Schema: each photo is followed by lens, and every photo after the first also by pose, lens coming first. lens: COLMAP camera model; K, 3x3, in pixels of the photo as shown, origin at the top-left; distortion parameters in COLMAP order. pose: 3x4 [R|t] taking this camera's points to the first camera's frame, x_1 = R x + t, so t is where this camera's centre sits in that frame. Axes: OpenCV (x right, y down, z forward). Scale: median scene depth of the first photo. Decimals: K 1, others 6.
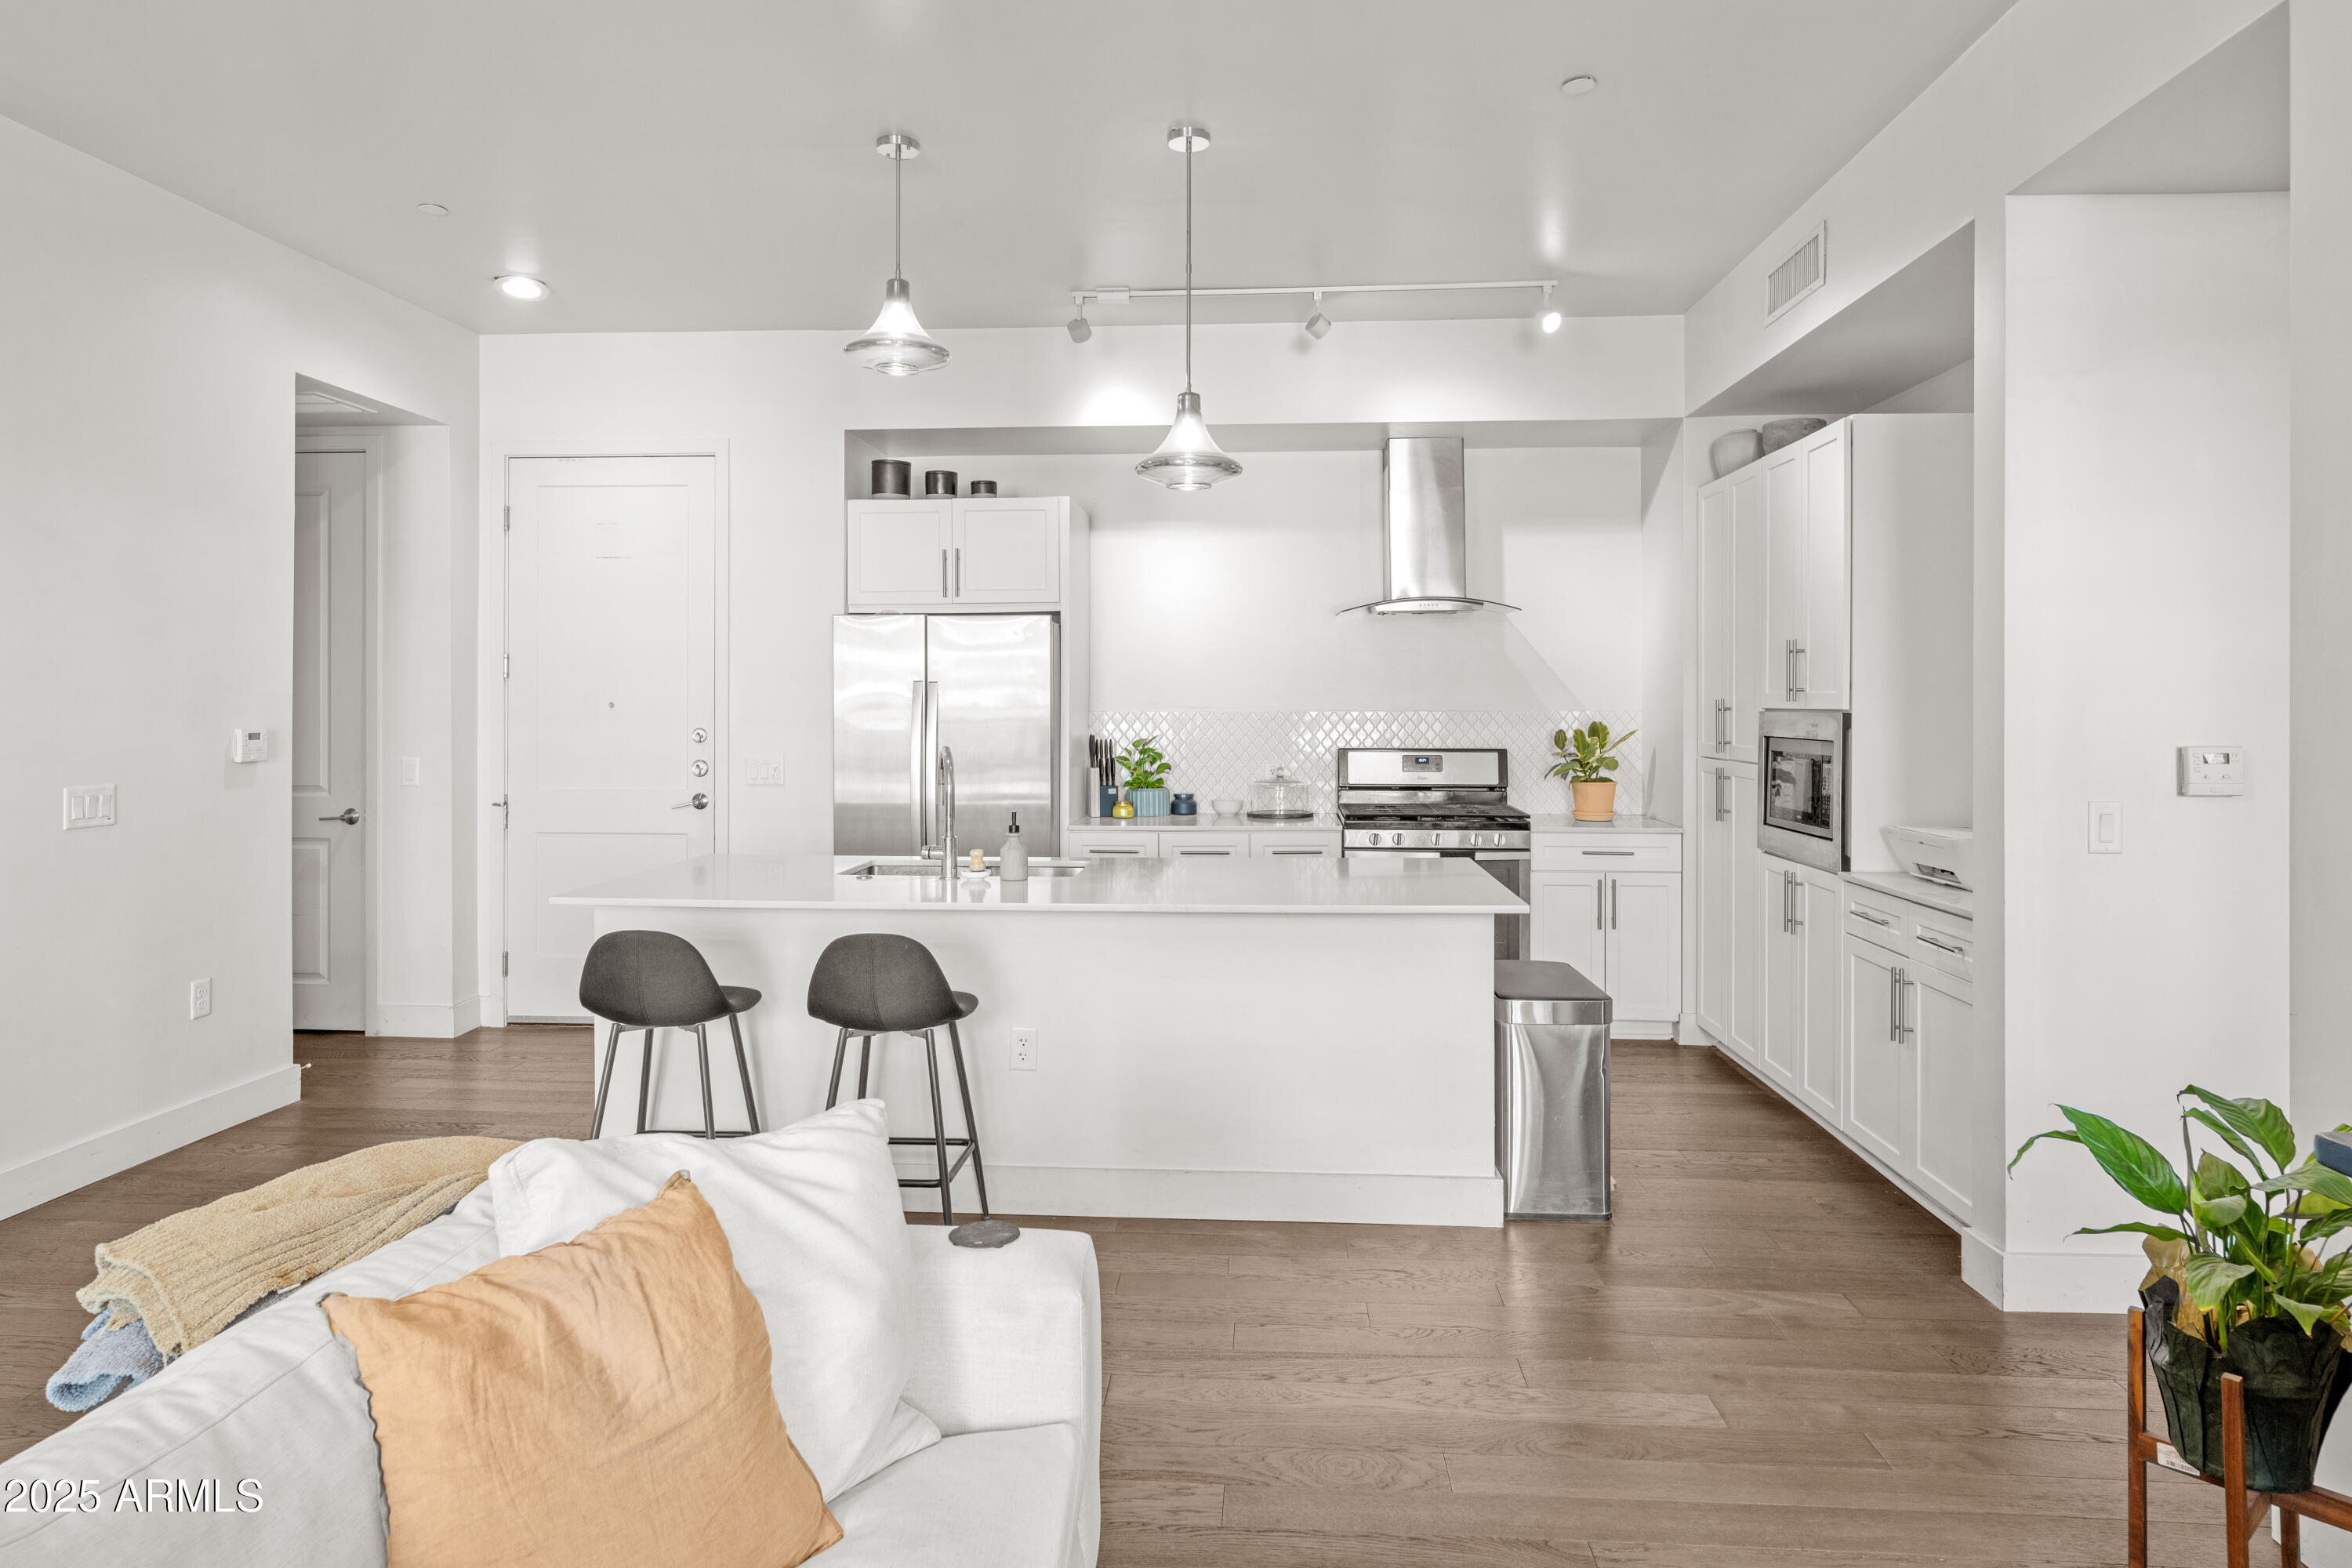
lens RADIAL K [[1354.6, 0, 1166.4], [0, 1354.6, 690.0], [0, 0, 1]] dist [0.002034, 0.005743]
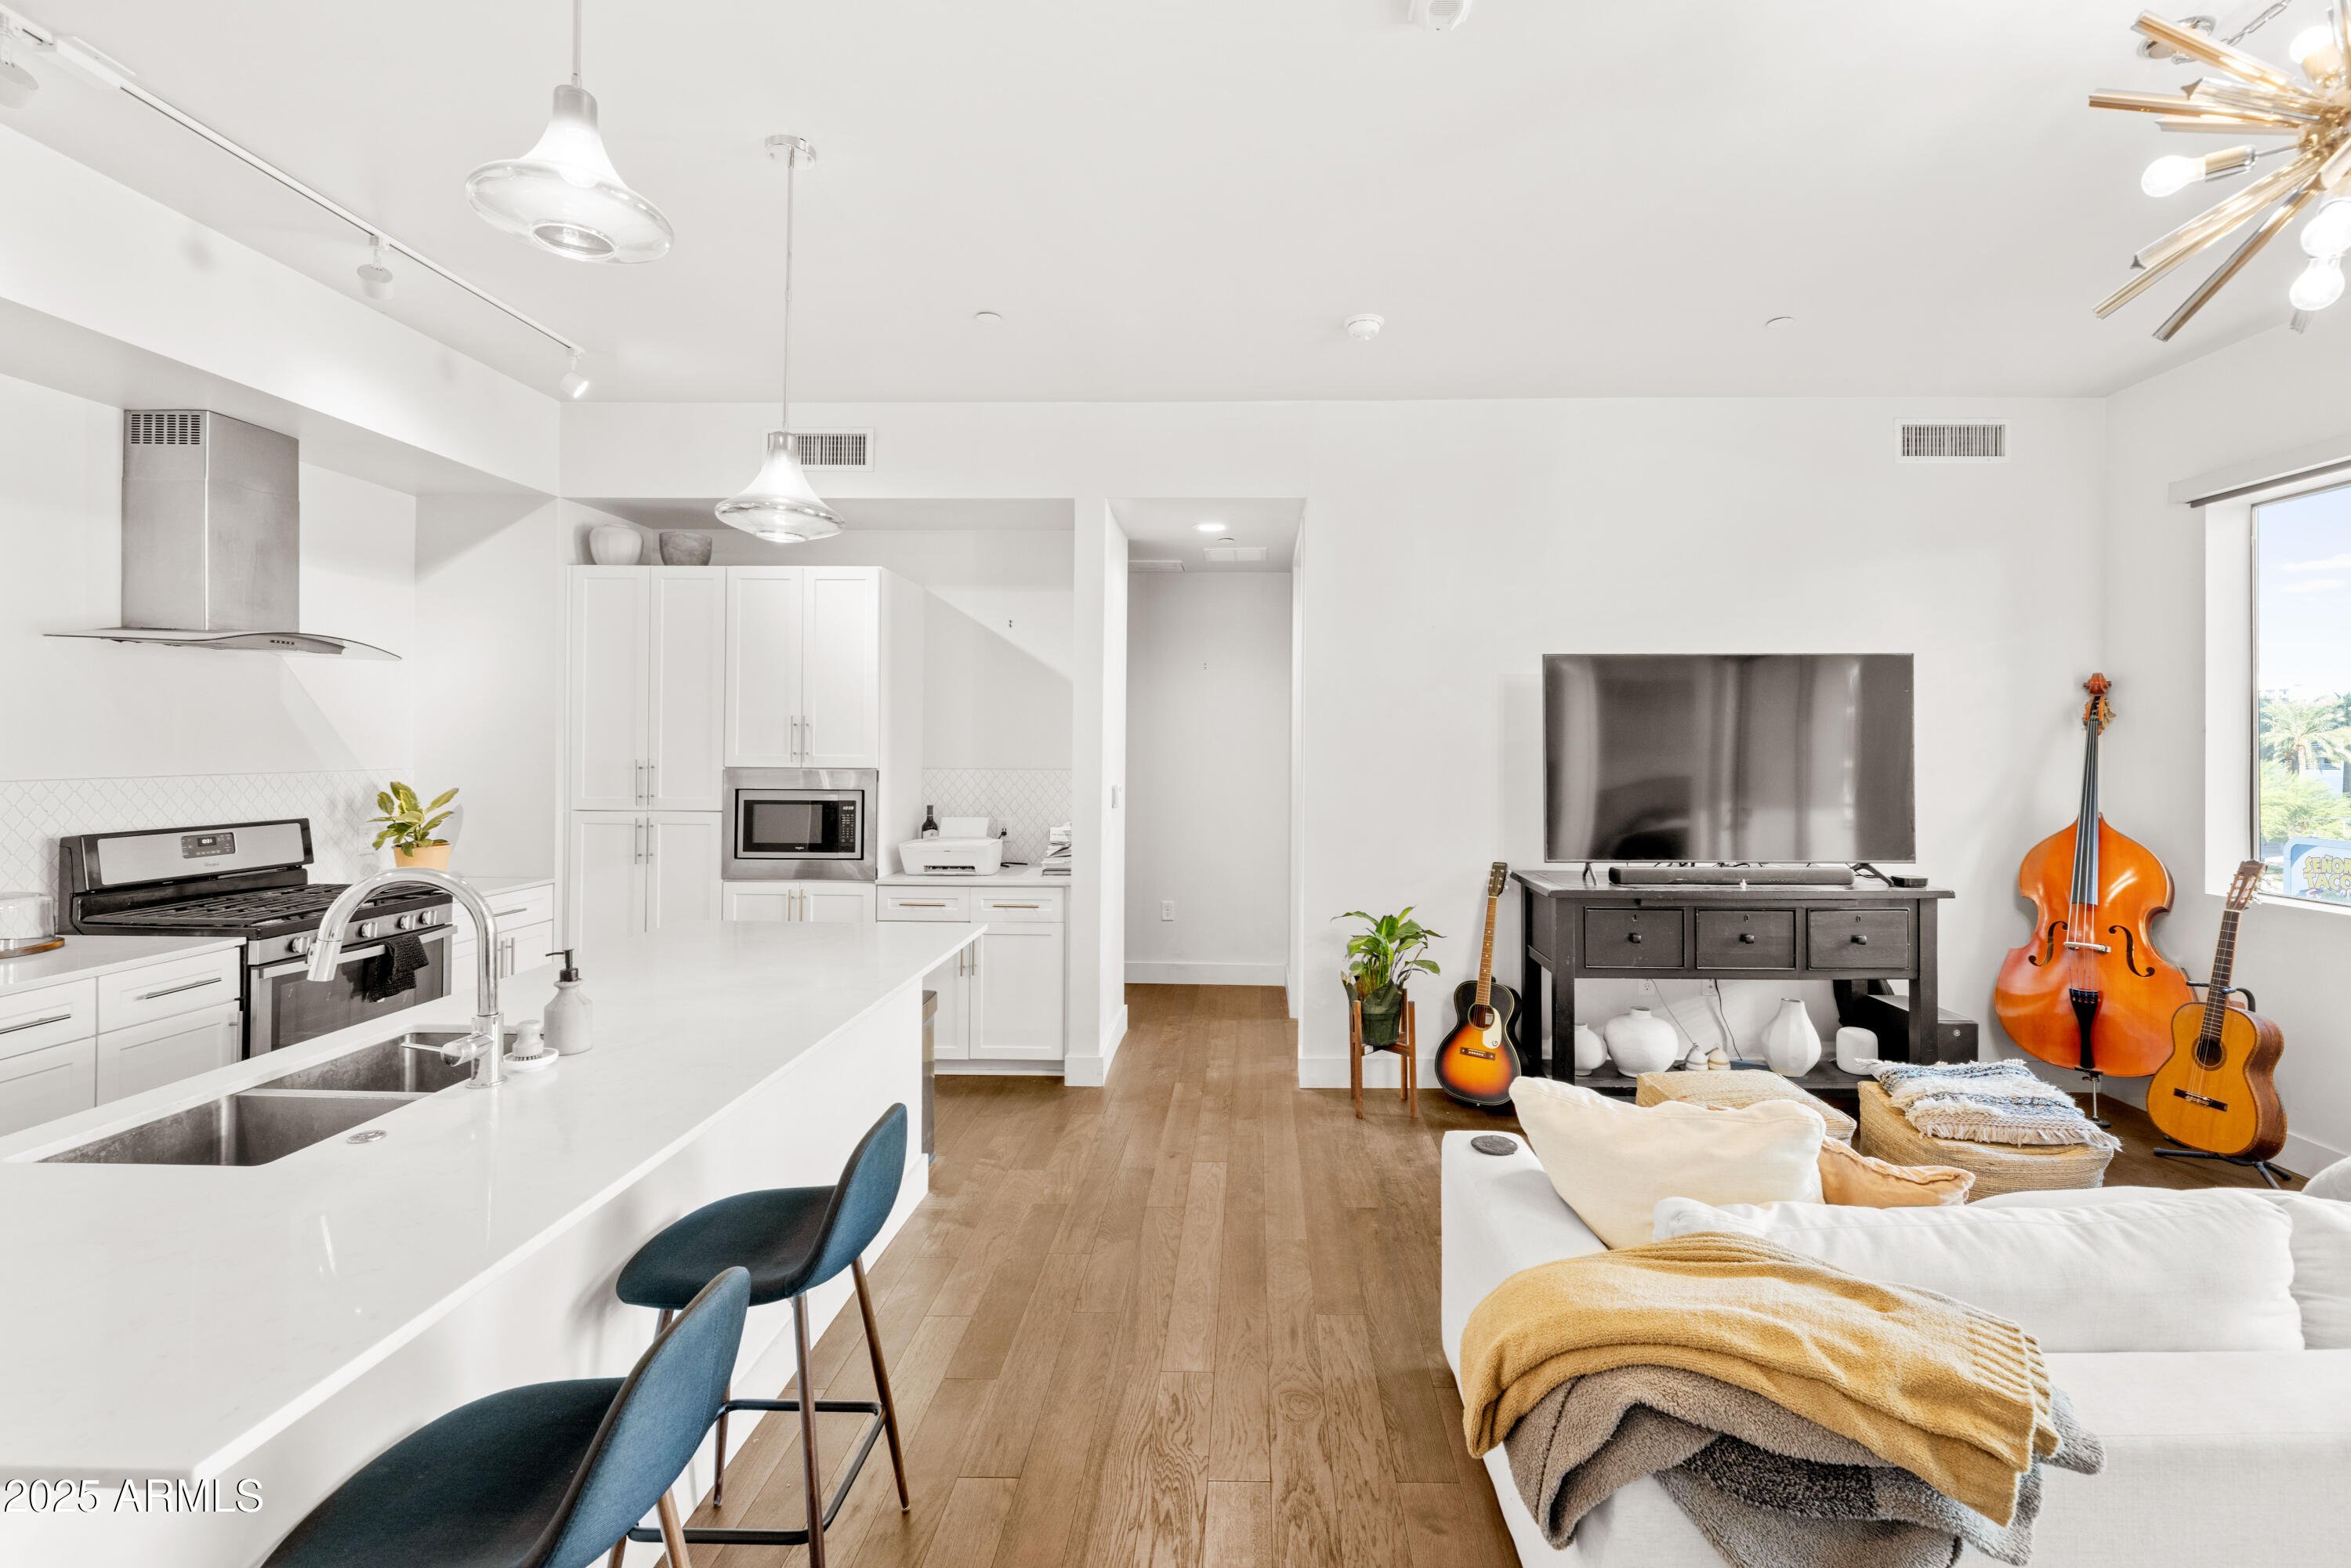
lens RADIAL K [[1011.5, 0, 1224.6], [0, 1011.5, 740.6], [0, 0, 1]] dist [-0.004293, 0.000236]
pose [[-0.044823, 0.005454, 0.998980, -0.444863], [-0.013941, 0.999884, -0.006084, -0.010291], [-0.998898, -0.014200, -0.044742, 0.500928]]
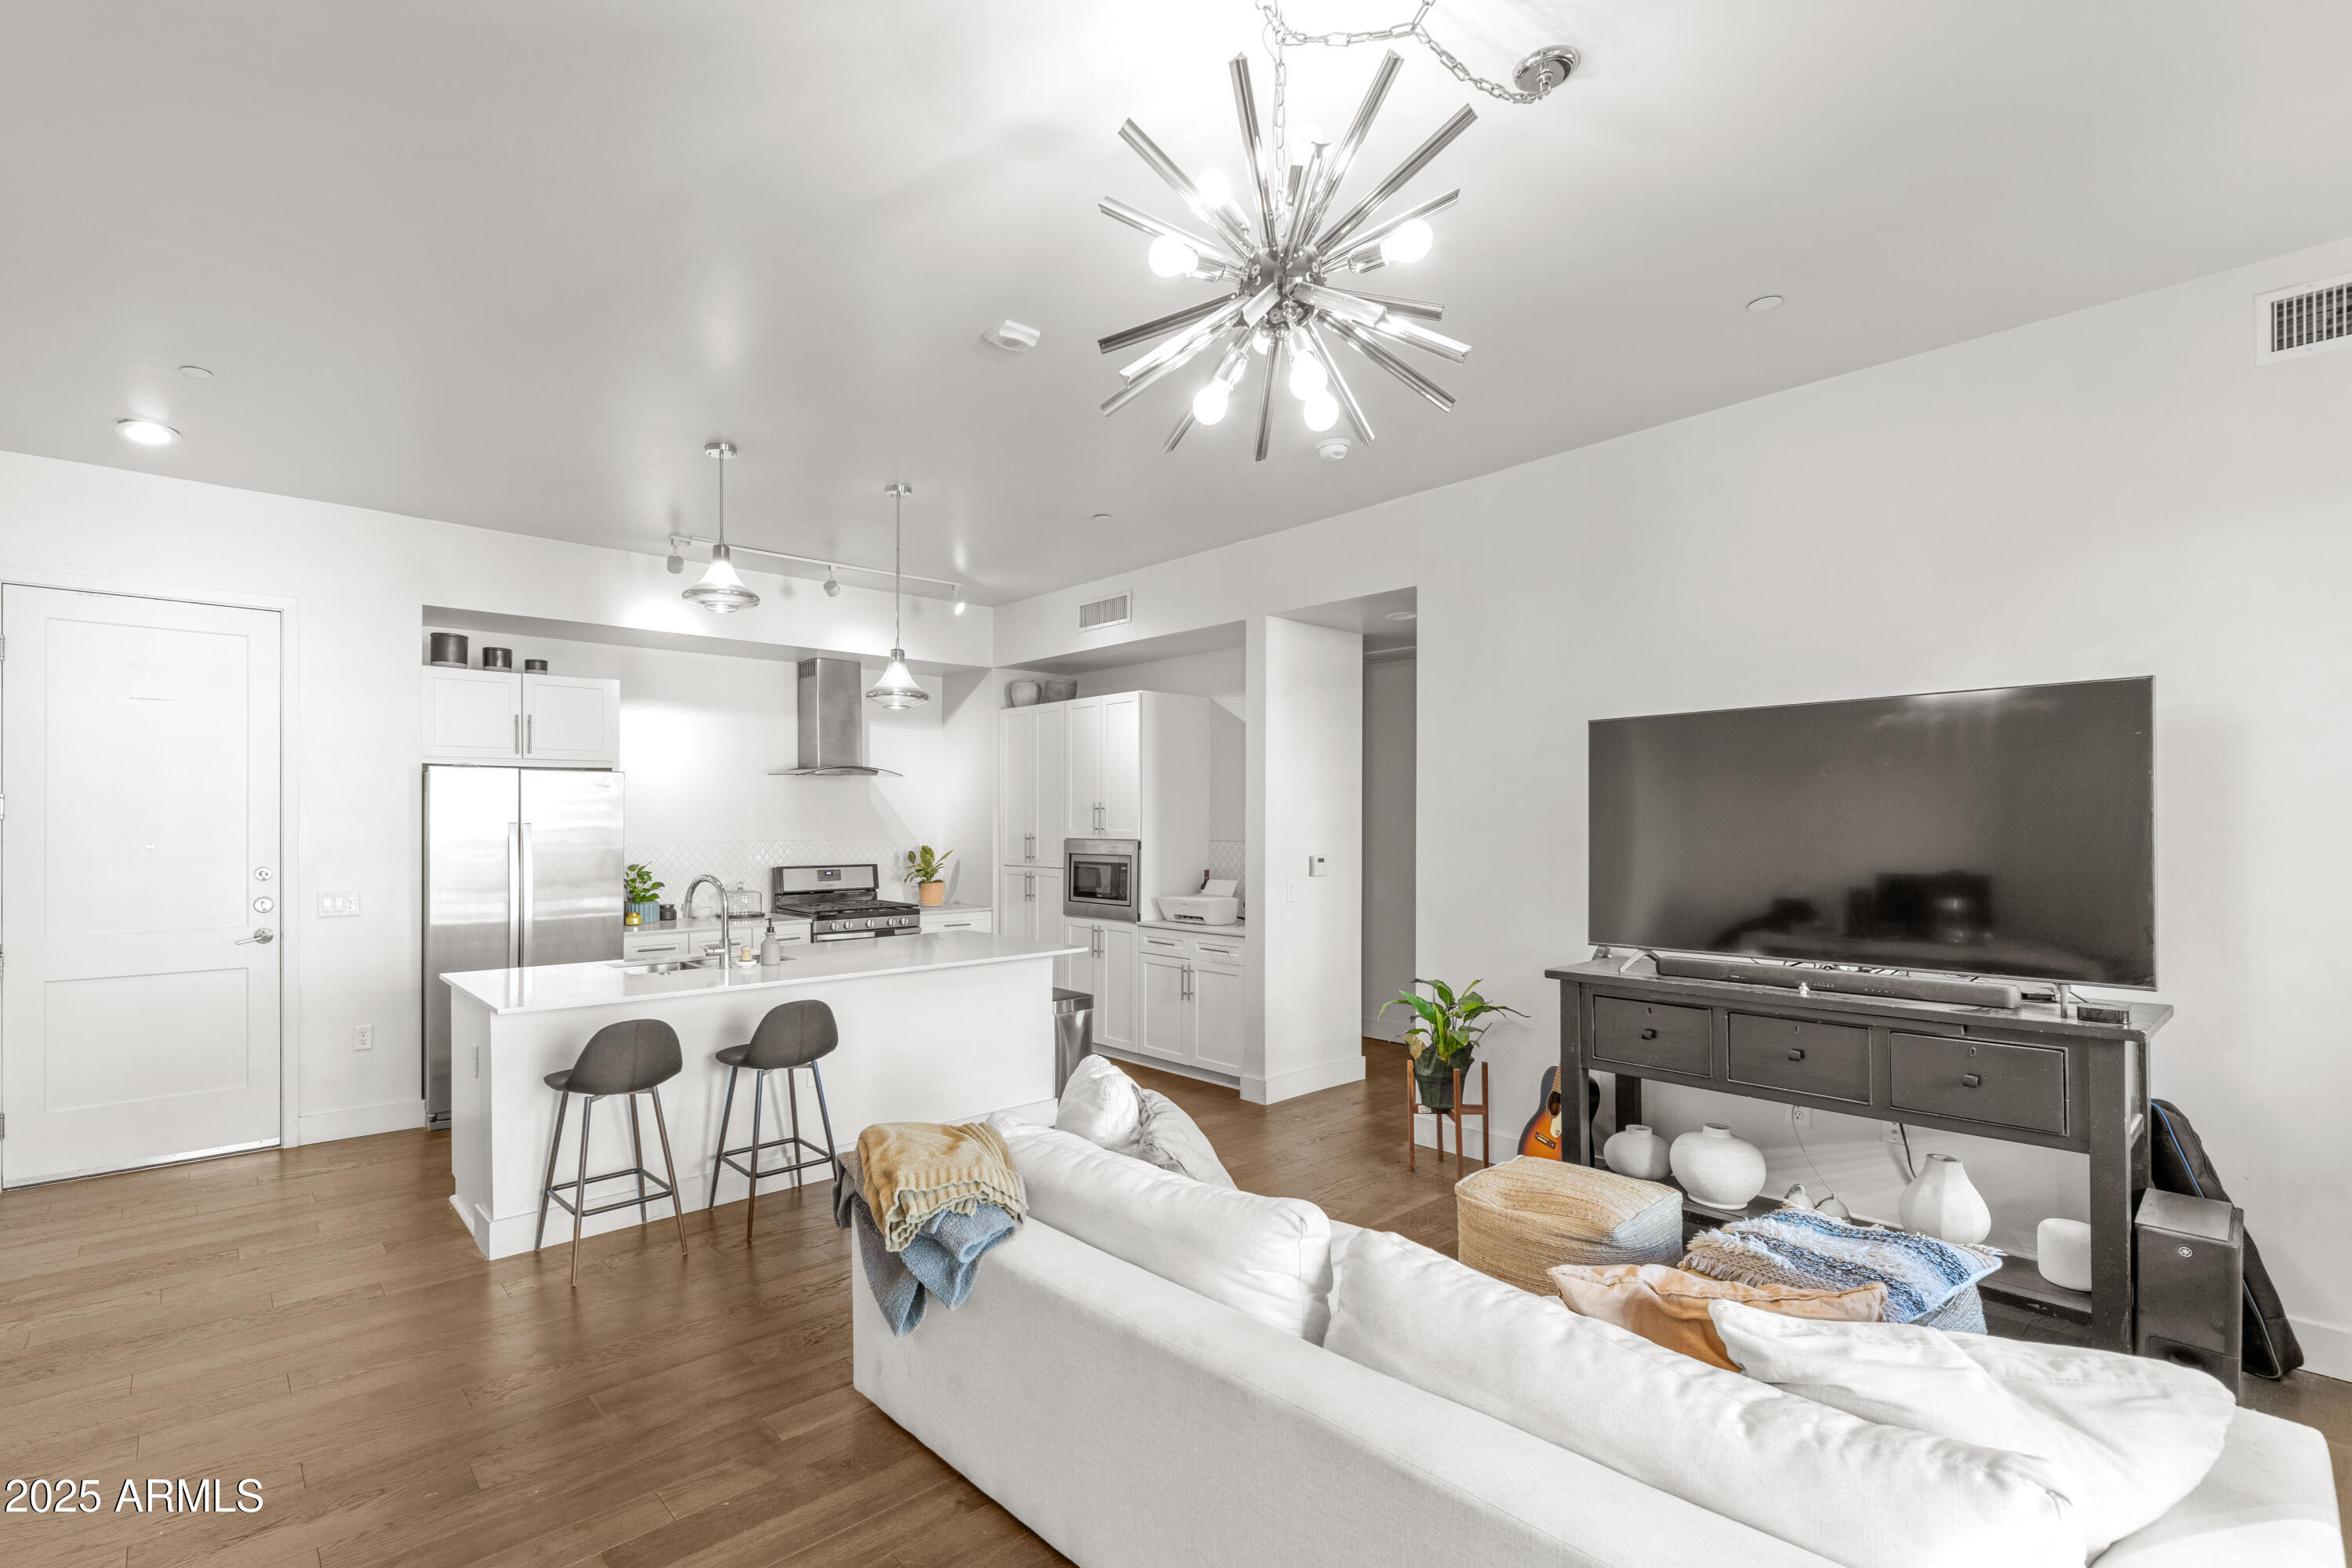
lens RADIAL K [[1044.3, 0, 1044.2], [0, 1044.3, 819.3], [0, 0, 1]] dist [-0.002679, 0.000405]
pose [[0.733243, -0.000023, 0.679967, -0.468628], [-0.003737, 0.999985, 0.004063, -0.015292], [-0.679957, -0.005520, 0.733231, -0.014991]]
